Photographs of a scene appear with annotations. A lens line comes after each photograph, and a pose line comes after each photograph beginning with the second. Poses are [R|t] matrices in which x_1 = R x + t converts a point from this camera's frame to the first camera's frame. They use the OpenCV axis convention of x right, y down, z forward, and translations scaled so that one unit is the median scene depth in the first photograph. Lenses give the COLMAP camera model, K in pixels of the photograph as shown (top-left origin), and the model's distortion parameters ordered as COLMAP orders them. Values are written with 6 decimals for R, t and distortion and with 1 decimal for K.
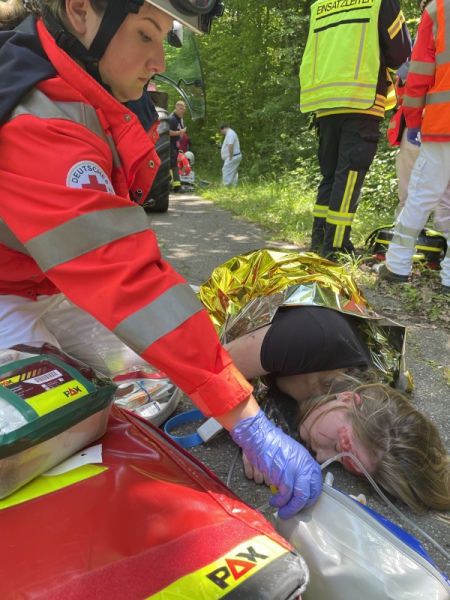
lens RADIAL K [[451.0, 0, 224.4], [0, 451.0, 295.0], [0, 0, 1]] dist [0.011541, -0.004685]
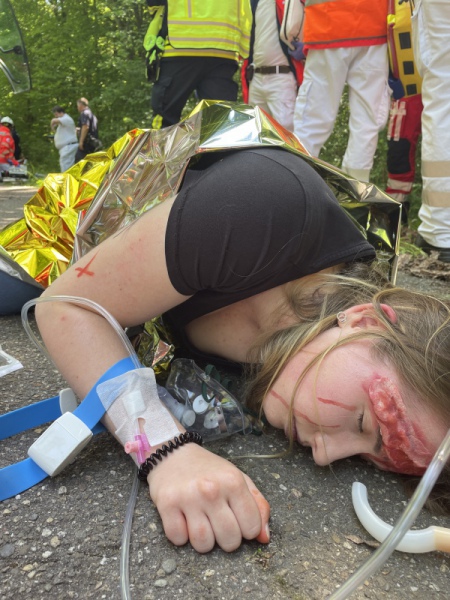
lens RADIAL K [[451.0, 0, 231.5], [0, 451.0, 303.6], [0, 0, 1]] dist [0.011541, -0.004685]
pose [[0.941388, -0.094478, 0.323824, -0.007099], [0.095733, 0.995334, 0.012090, 0.187464], [-0.323456, 0.019619, 0.946040, 0.574828]]
